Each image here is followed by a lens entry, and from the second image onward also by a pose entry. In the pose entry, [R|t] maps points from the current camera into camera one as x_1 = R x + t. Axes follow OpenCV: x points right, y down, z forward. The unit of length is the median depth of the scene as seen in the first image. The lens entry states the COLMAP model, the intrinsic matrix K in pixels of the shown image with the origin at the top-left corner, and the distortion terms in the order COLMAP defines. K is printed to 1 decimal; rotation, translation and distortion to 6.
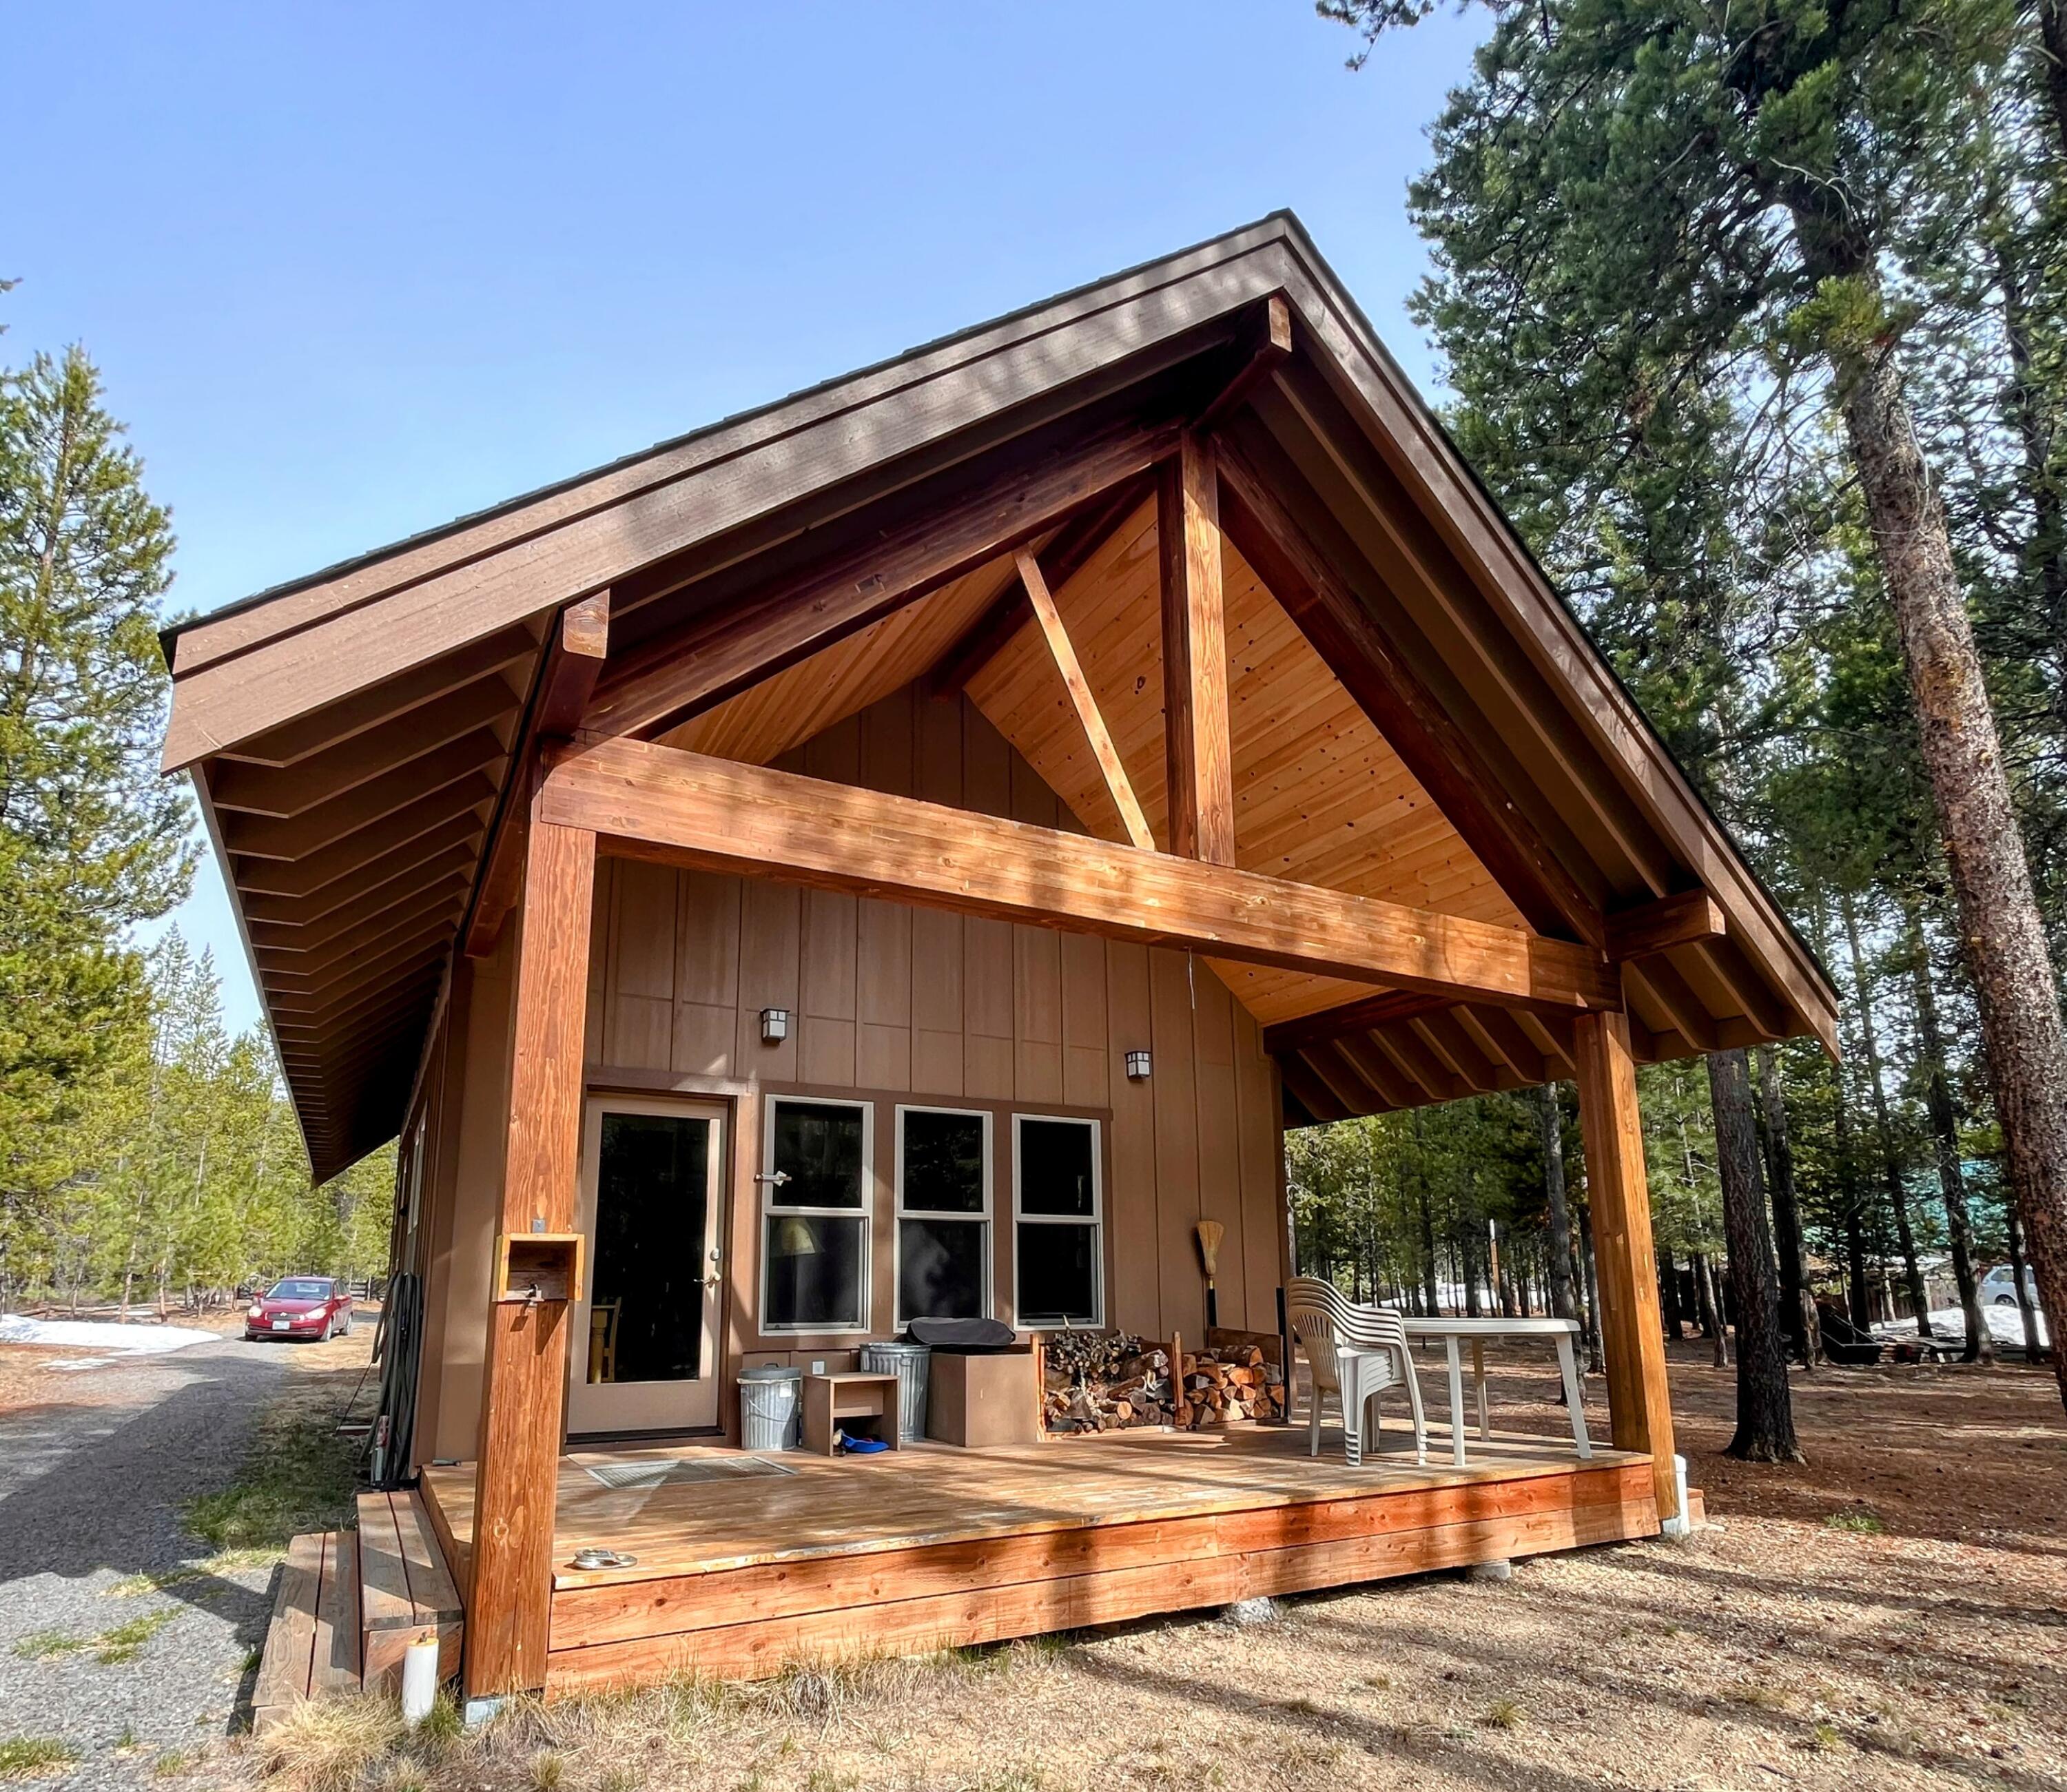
lens RADIAL K [[1162.0, 0, 1021.0], [0, 1162.0, 1081.5], [0, 0, 1]] dist [-0.002388, 0.000345]
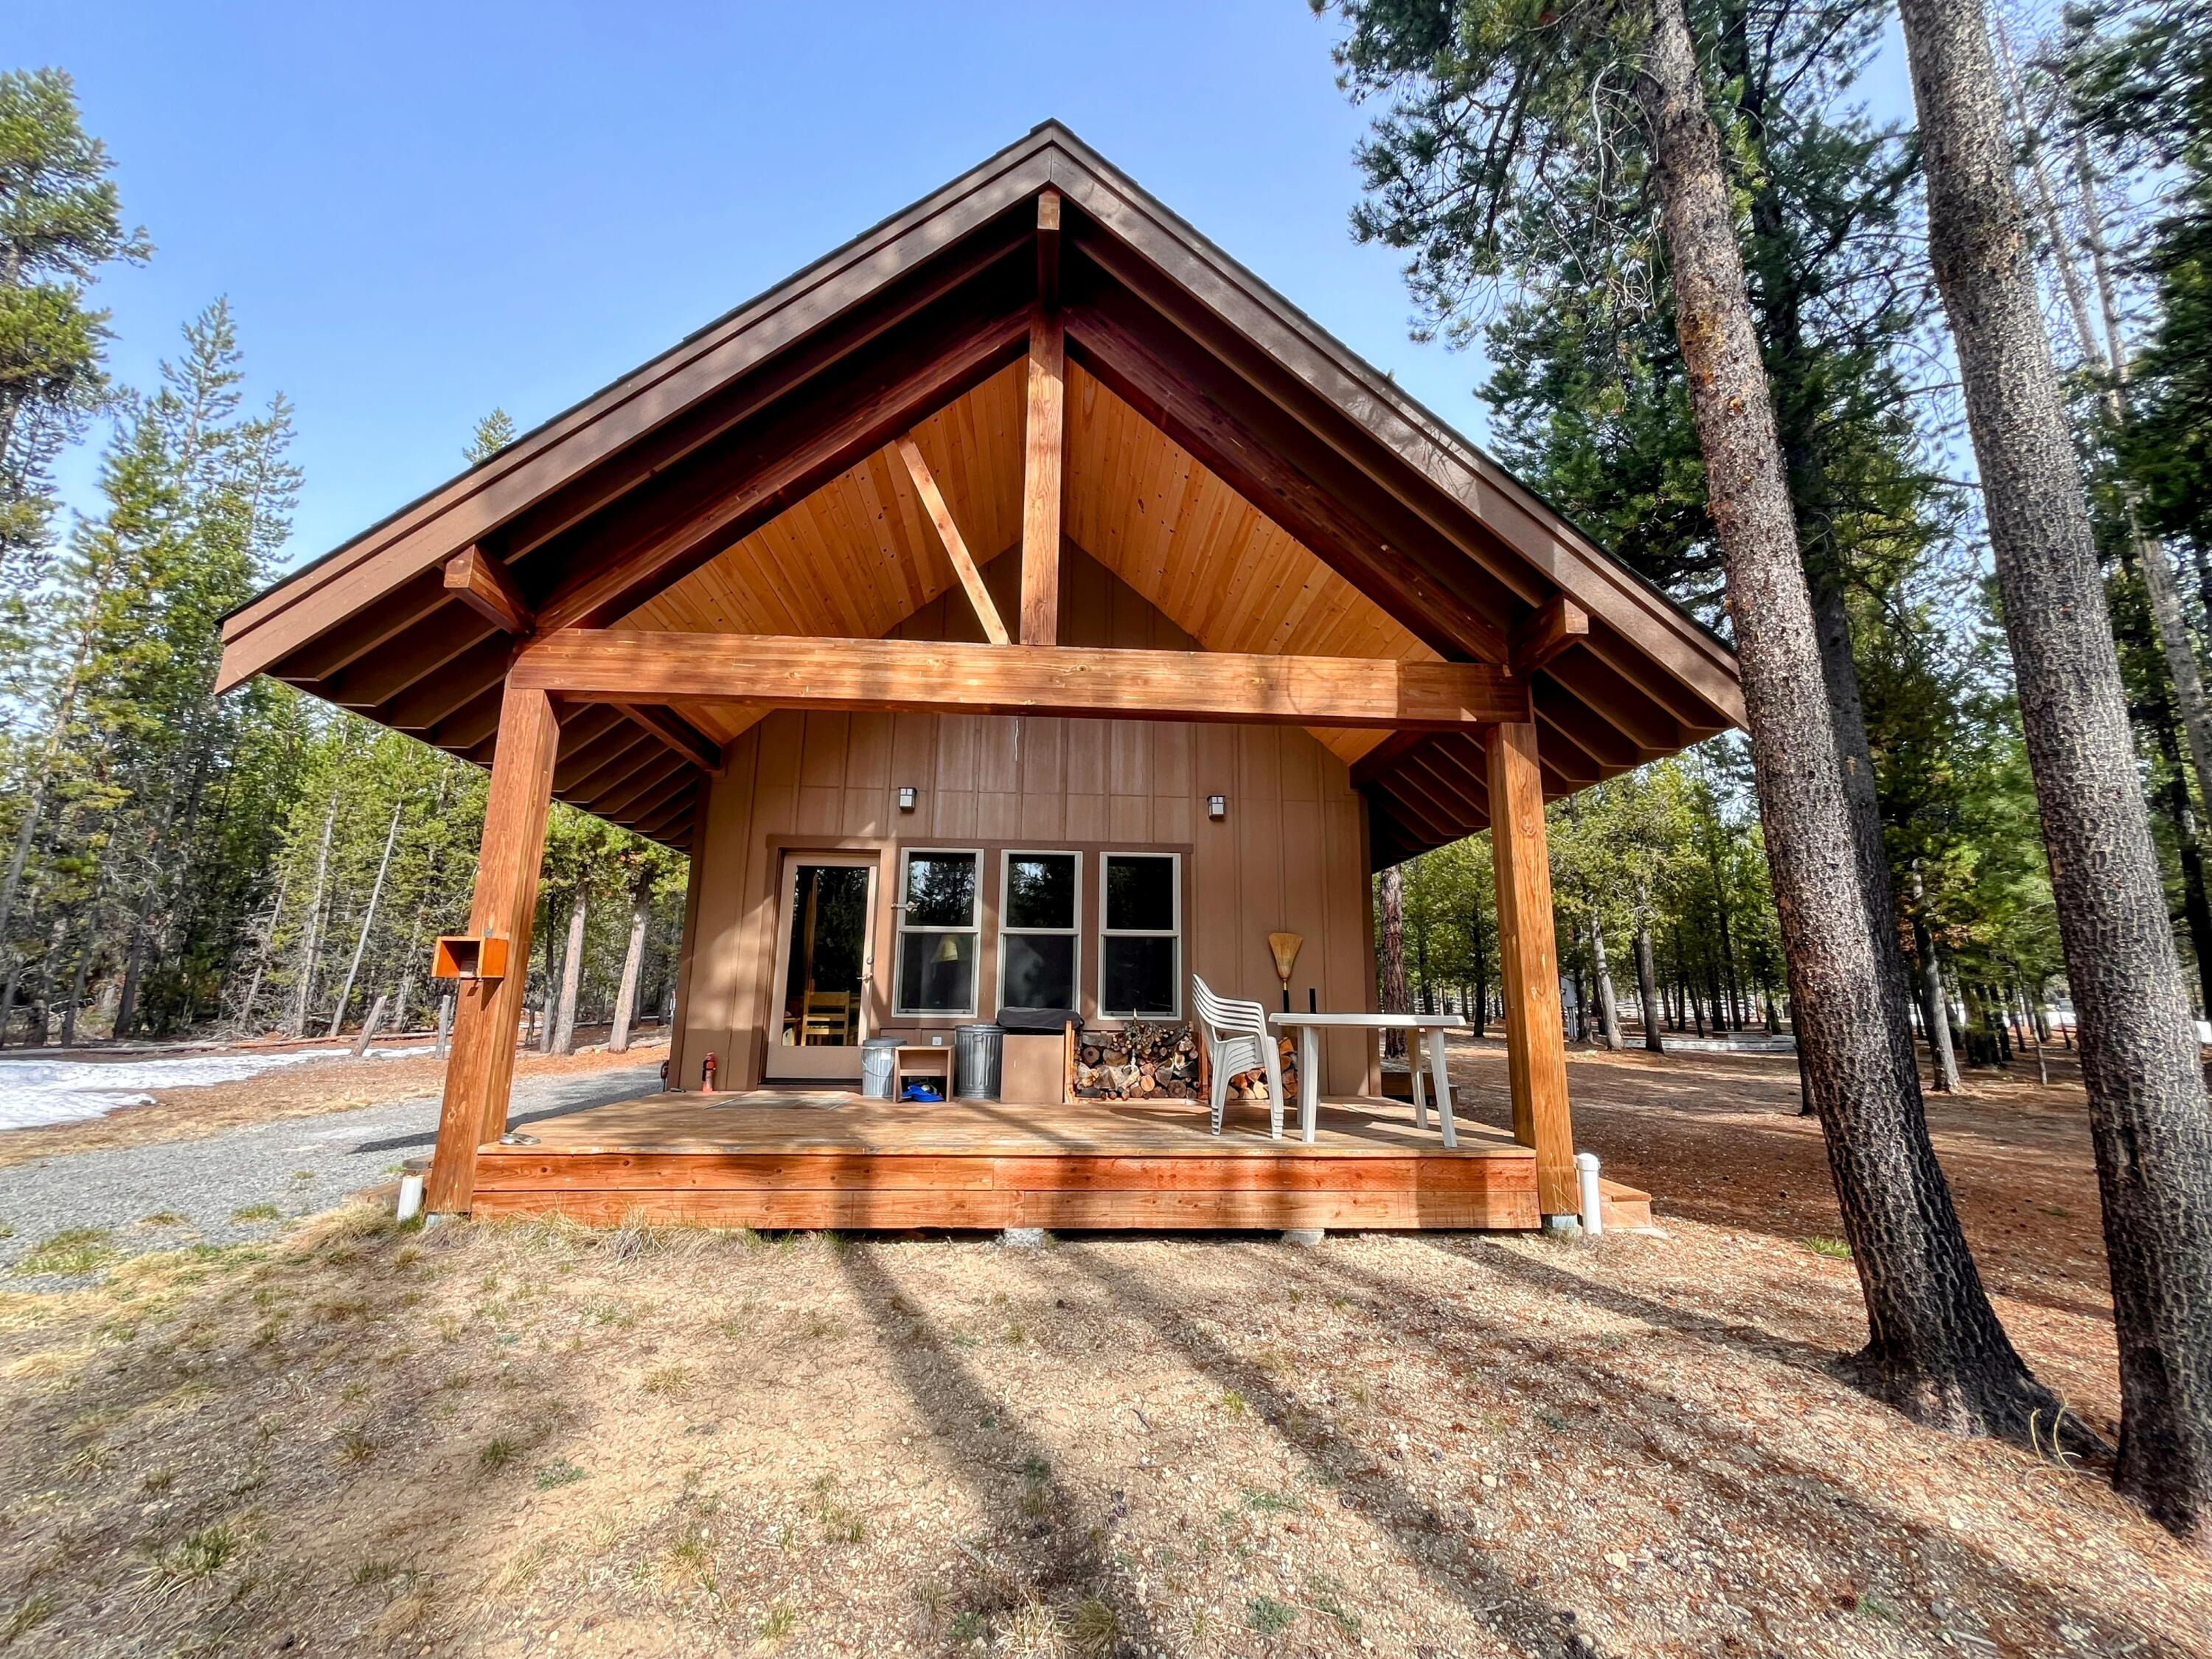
lens RADIAL K [[890.1, 0, 1102.1], [0, 890.1, 827.5], [0, 0, 1]] dist [-0.003795, 0.000131]
pose [[0.907816, -0.065845, -0.414168, 0.597705], [0.059545, 0.997830, -0.028119, 0.041382], [0.415121, 0.000865, 0.909766, 0.142087]]
